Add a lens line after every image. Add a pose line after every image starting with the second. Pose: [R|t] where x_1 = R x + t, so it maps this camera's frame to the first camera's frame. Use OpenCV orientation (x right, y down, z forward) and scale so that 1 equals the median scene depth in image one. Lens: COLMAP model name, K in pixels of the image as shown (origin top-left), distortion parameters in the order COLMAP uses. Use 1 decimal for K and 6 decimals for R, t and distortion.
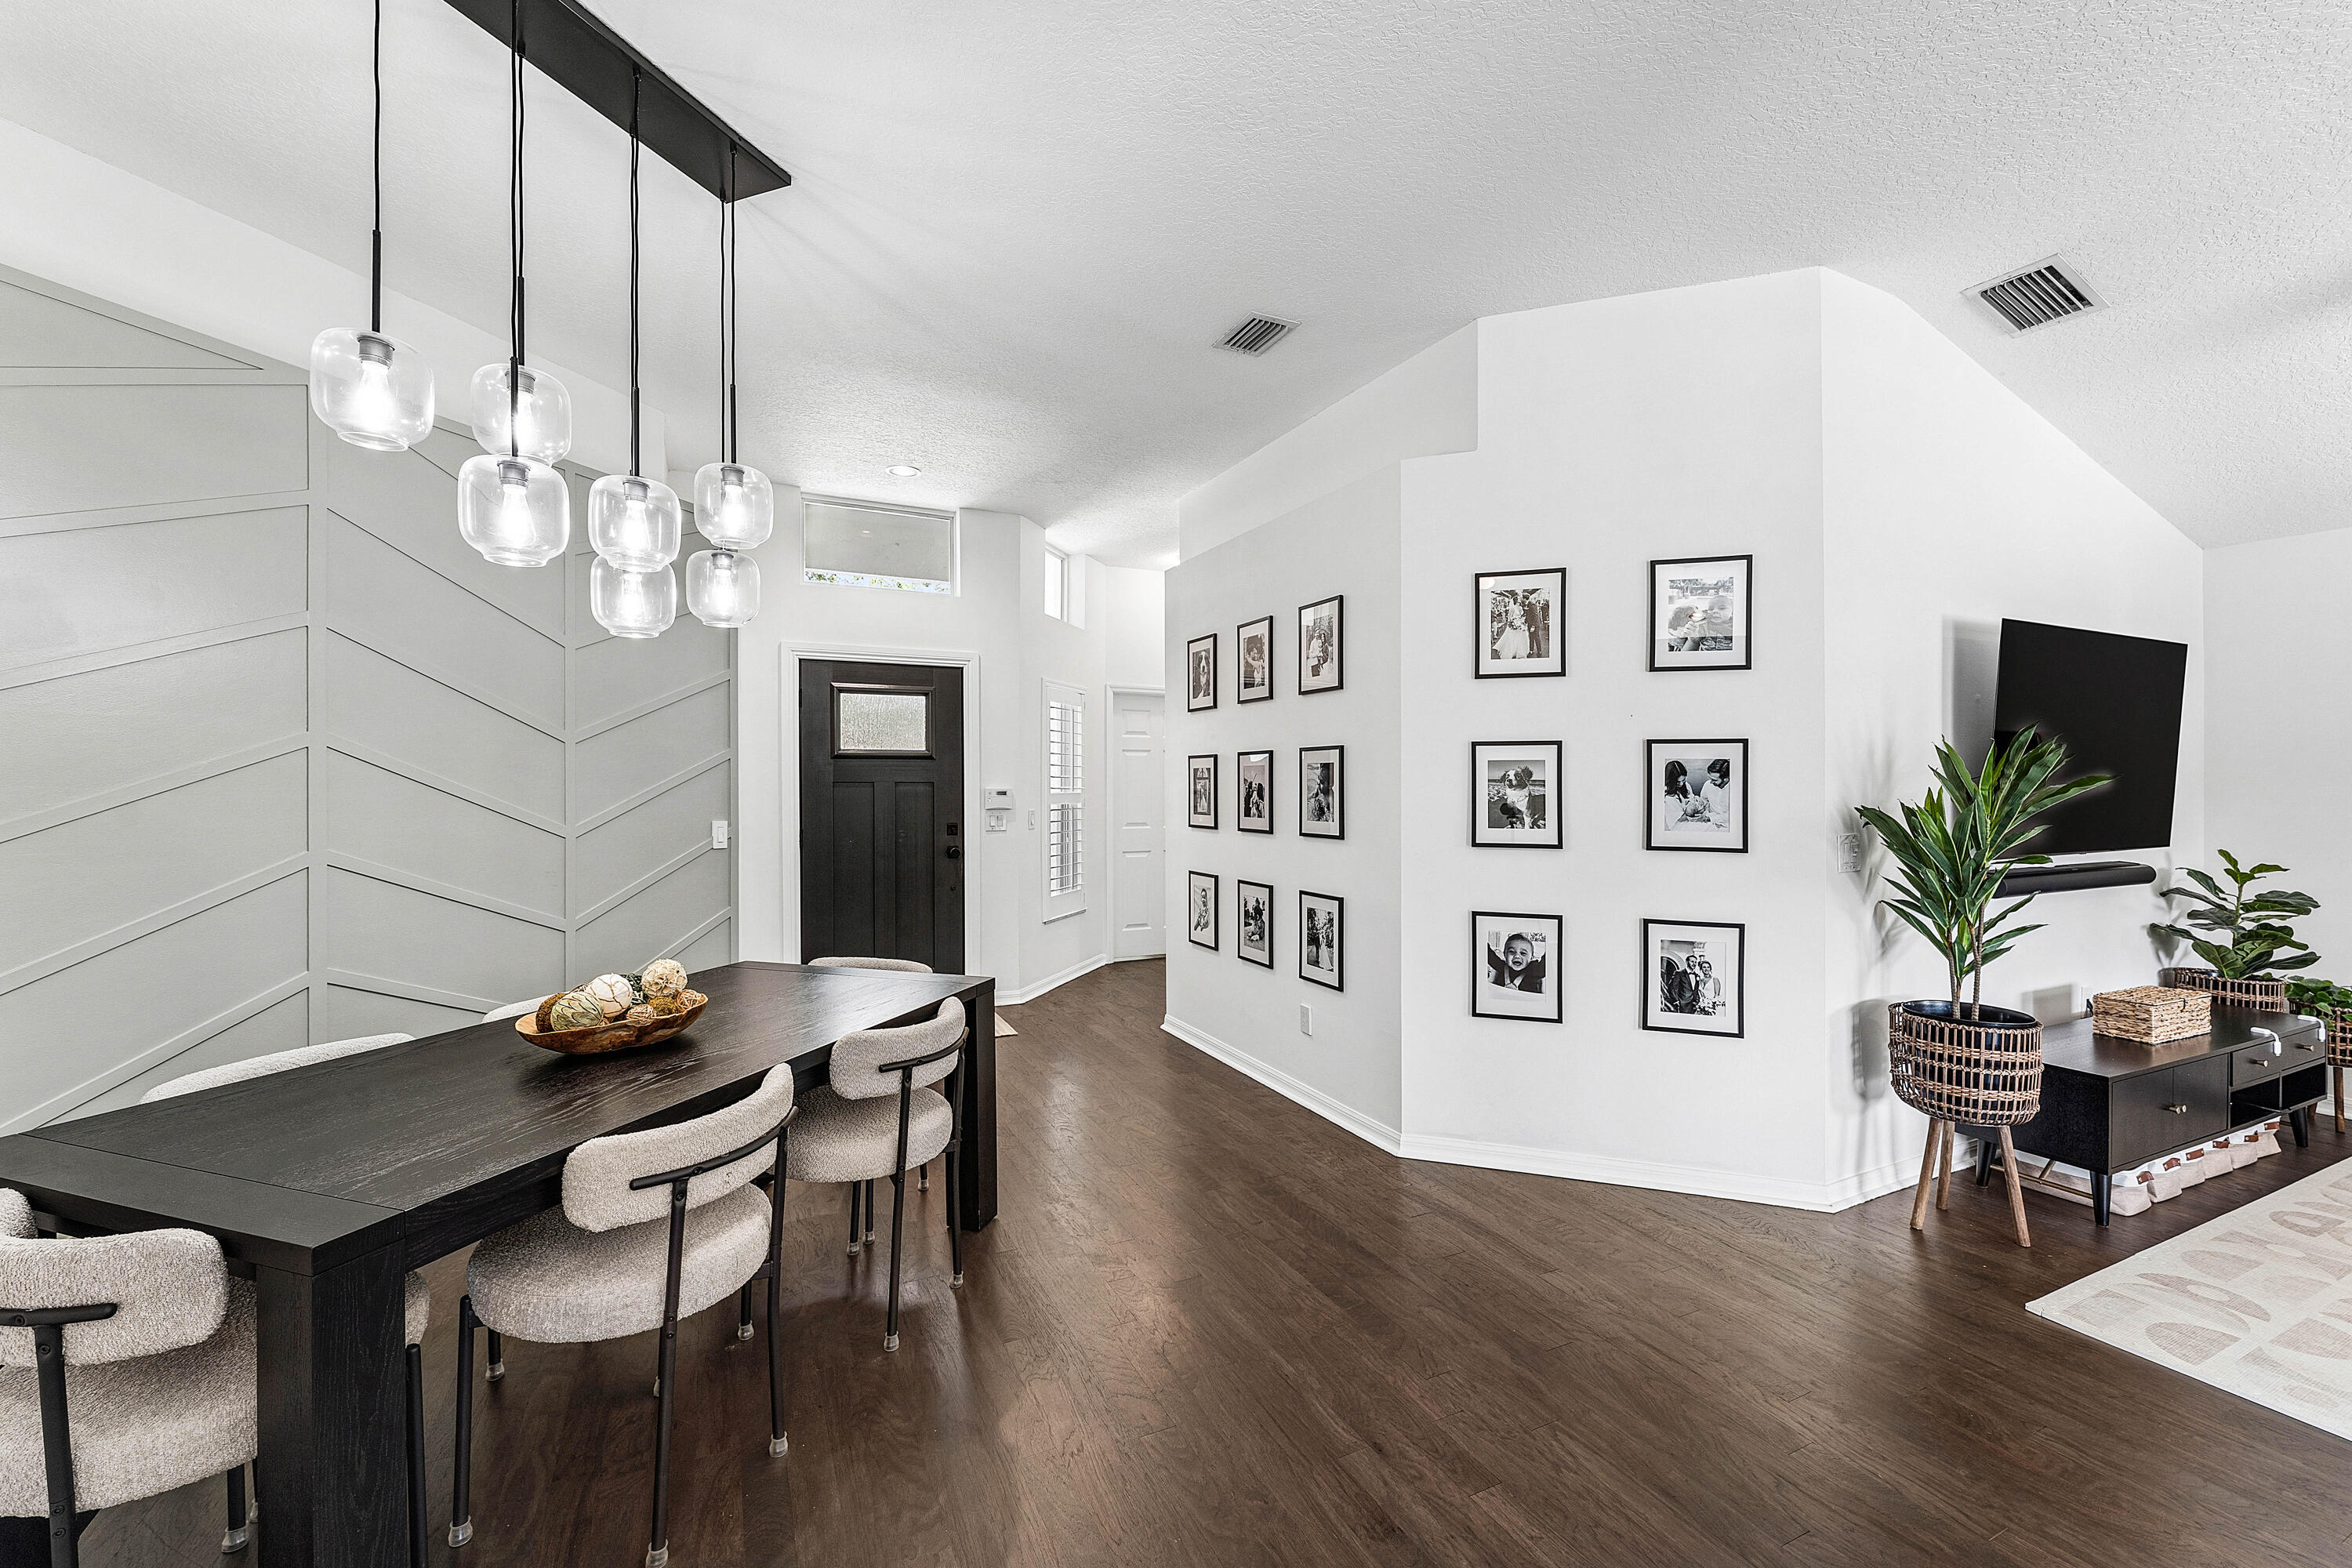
lens RADIAL K [[954.4, 0, 1148.6], [0, 954.4, 787.2], [0, 0, 1]] dist [-0.013682, -0.000202]
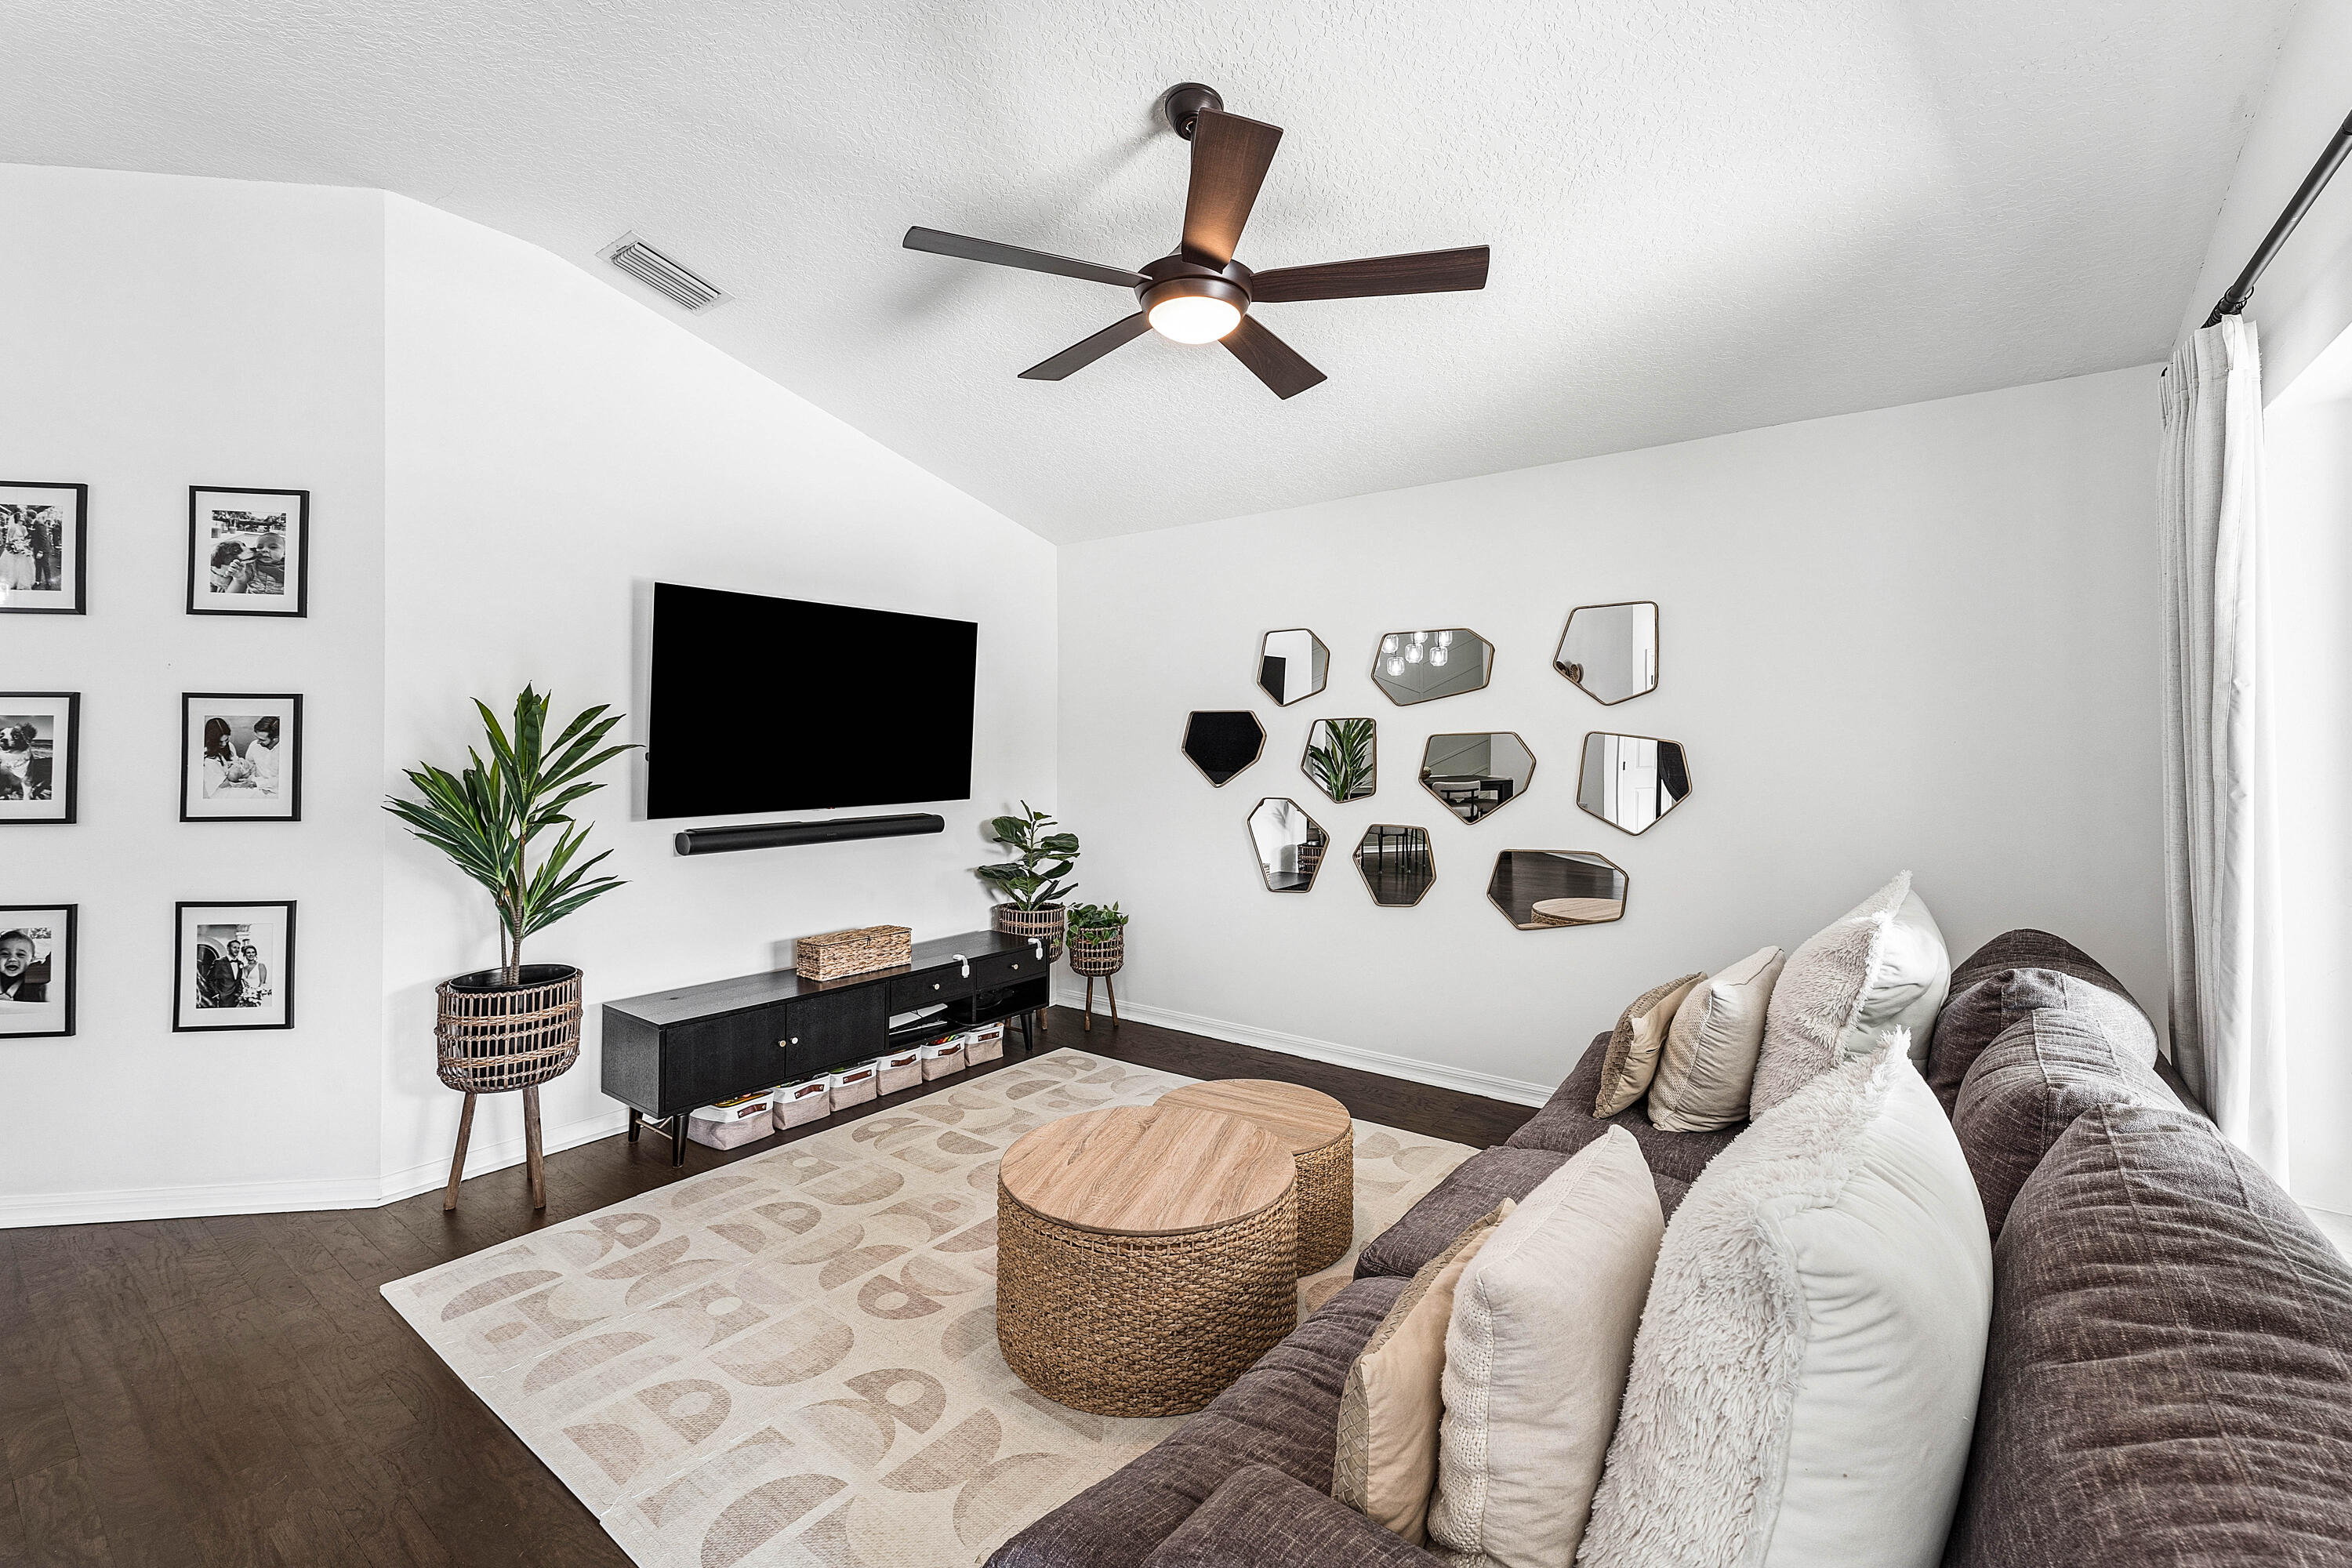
lens RADIAL K [[973.8, 0, 1183.8], [0, 973.8, 740.1], [0, 0, 1]] dist [0.000178, 0.000130]
pose [[0.882302, 0.000484, 0.470683, 0.914138], [0.004585, 0.999943, -0.009623, 0.005175], [-0.470661, 0.010649, 0.882250, -0.204049]]
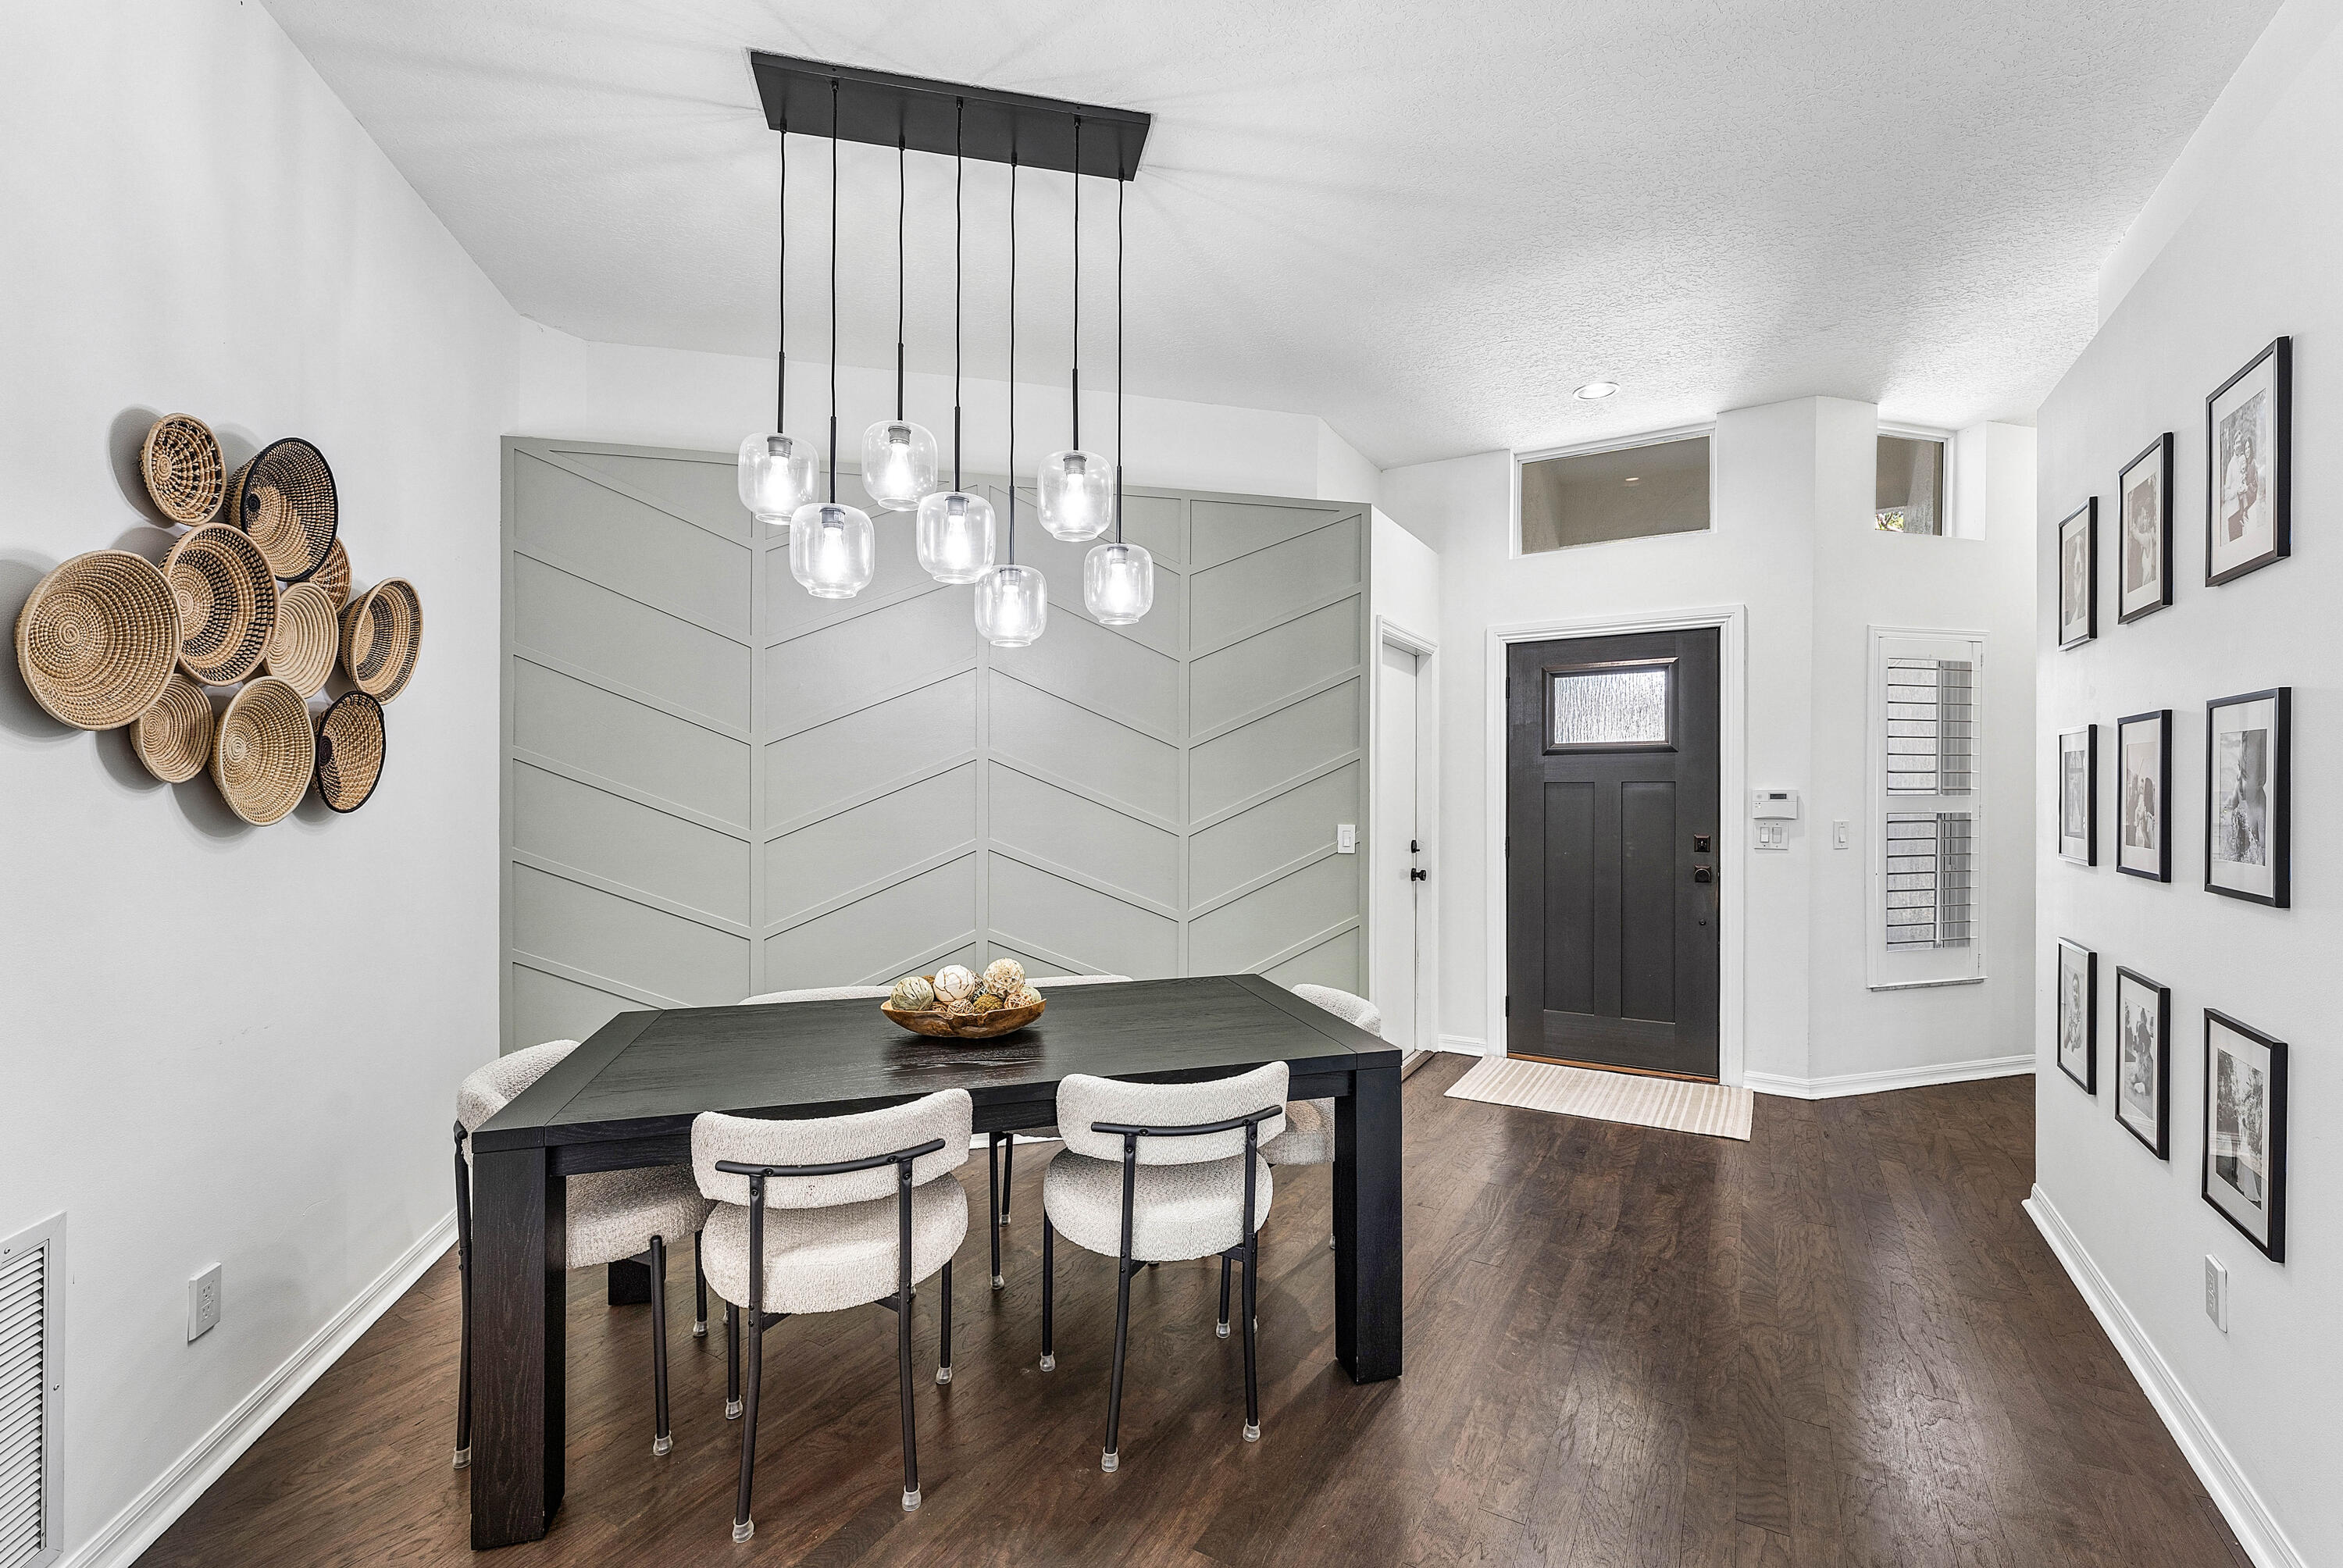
lens RADIAL K [[954.0, 0, 1181.6], [0, 954.0, 790.7], [0, 0, 1]] dist [-0.008640, -0.000026]
pose [[0.569126, -0.001716, -0.822249, 0.306213], [0.002458, 0.999997, -0.000386, 0.001480], [0.822247, -0.001801, 0.569128, 0.402149]]
